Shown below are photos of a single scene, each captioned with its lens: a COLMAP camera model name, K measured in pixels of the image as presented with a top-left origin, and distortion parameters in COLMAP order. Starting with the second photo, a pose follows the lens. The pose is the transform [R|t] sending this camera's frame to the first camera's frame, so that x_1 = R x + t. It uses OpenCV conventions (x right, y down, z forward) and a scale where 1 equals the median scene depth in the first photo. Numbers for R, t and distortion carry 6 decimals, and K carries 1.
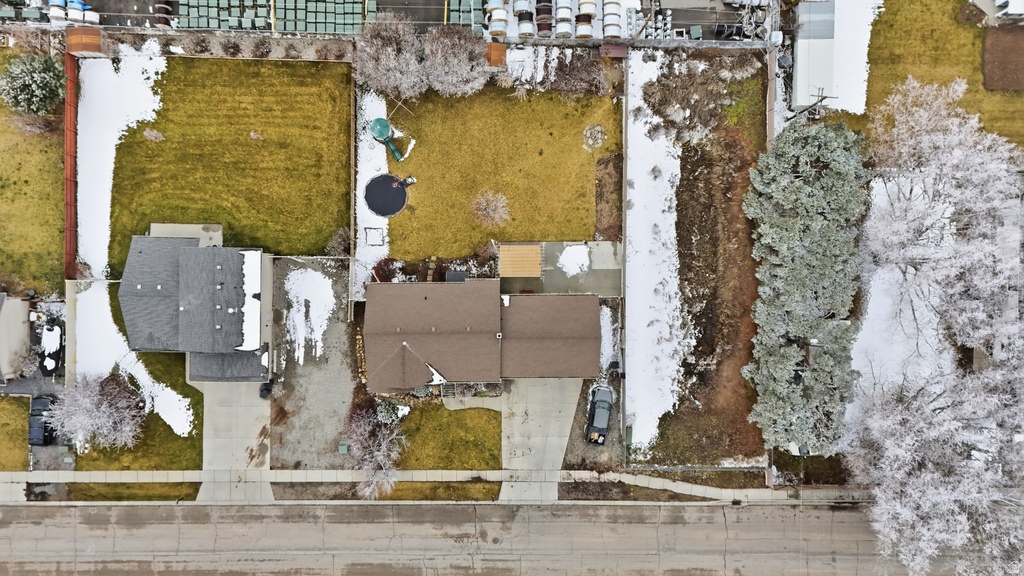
lens RADIAL K [[742.3, 0, 513.5], [0, 742.3, 284.4], [0, 0, 1]] dist [0.076935, -0.083285]
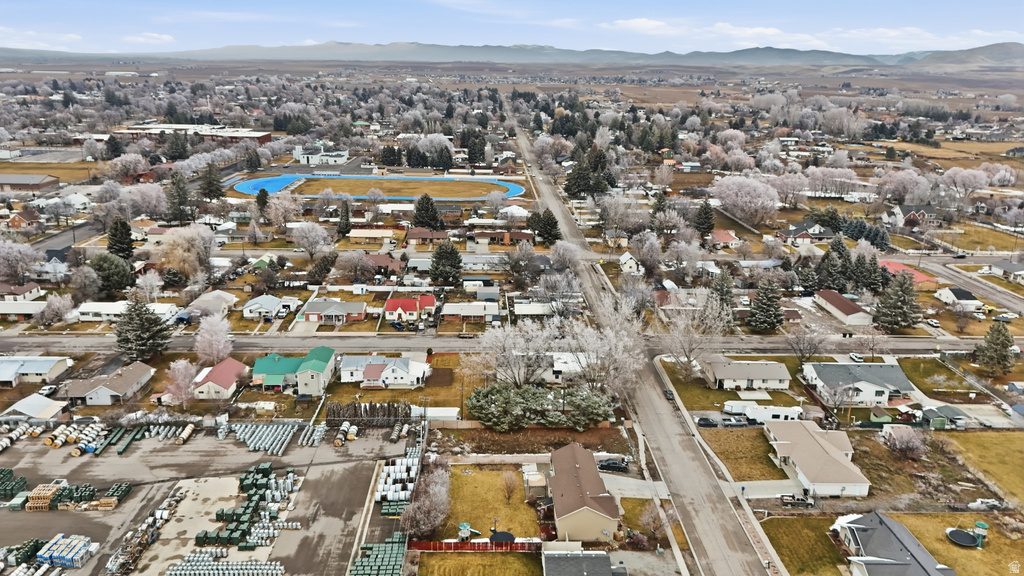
lens RADIAL K [[742.3, 0, 513.5], [0, 742.3, 284.4], [0, 0, 1]] dist [0.076935, -0.083285]
pose [[-0.044785, -0.315262, 0.947948, -1.551505], [0.998934, -0.003470, 0.046040, -0.169003], [-0.011225, 0.948998, 0.315081, -0.055227]]
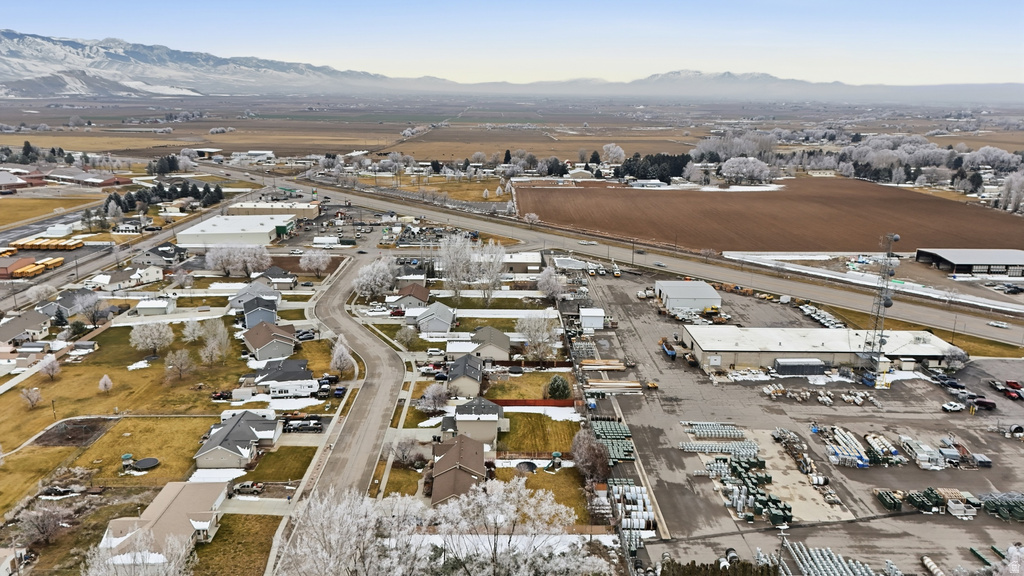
lens RADIAL K [[742.3, 0, 513.5], [0, 742.3, 284.4], [0, 0, 1]] dist [0.076935, -0.083285]
pose [[0.034859, 0.221330, -0.974576, 1.705084], [-0.999142, -0.014117, -0.038944, 0.002639], [-0.022377, 0.975097, 0.220648, 0.058365]]
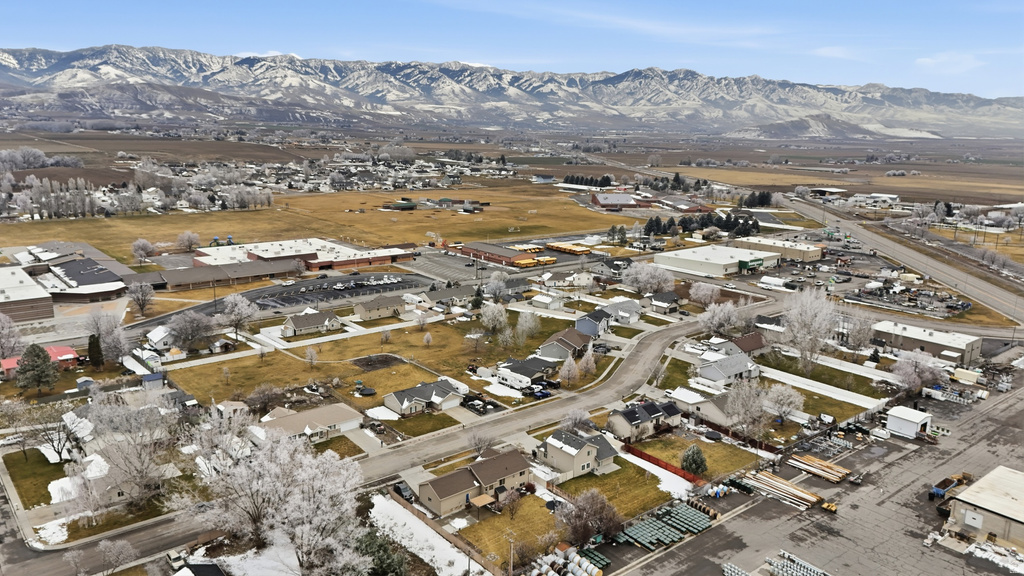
lens RADIAL K [[742.3, 0, 513.5], [0, 742.3, 284.4], [0, 0, 1]] dist [0.076935, -0.083285]
pose [[-0.759706, 0.093802, -0.643465, 1.126911], [-0.648294, -0.186263, 0.738255, -1.392680], [-0.050604, 0.978012, 0.202316, 0.029504]]
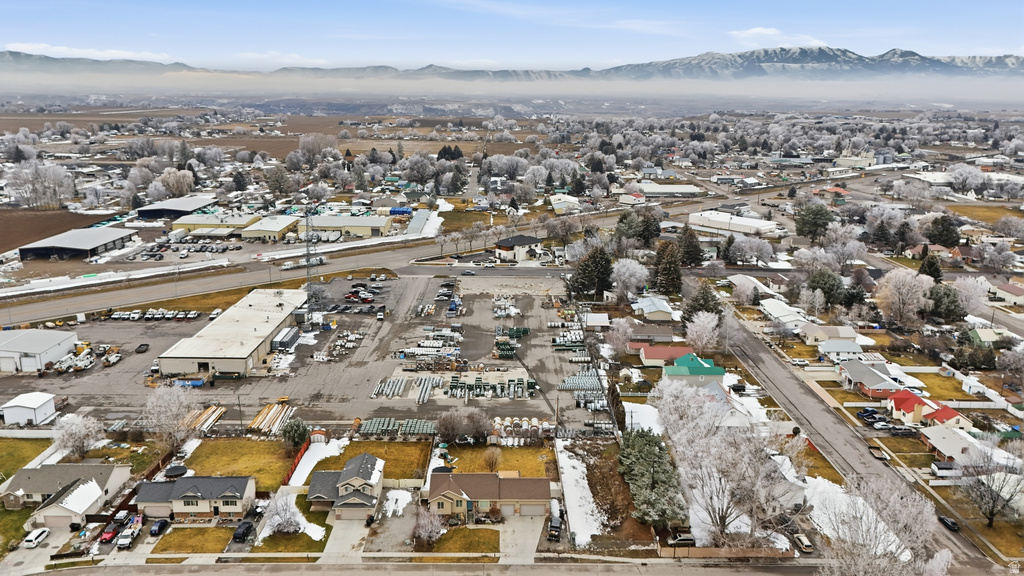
lens RADIAL K [[742.3, 0, 513.5], [0, 742.3, 284.4], [0, 0, 1]] dist [0.076935, -0.083285]
pose [[0.999531, -0.023025, 0.020195, -0.005161], [0.025117, 0.238937, -0.970710, 1.735286], [0.017525, 0.970762, 0.239403, 0.016485]]
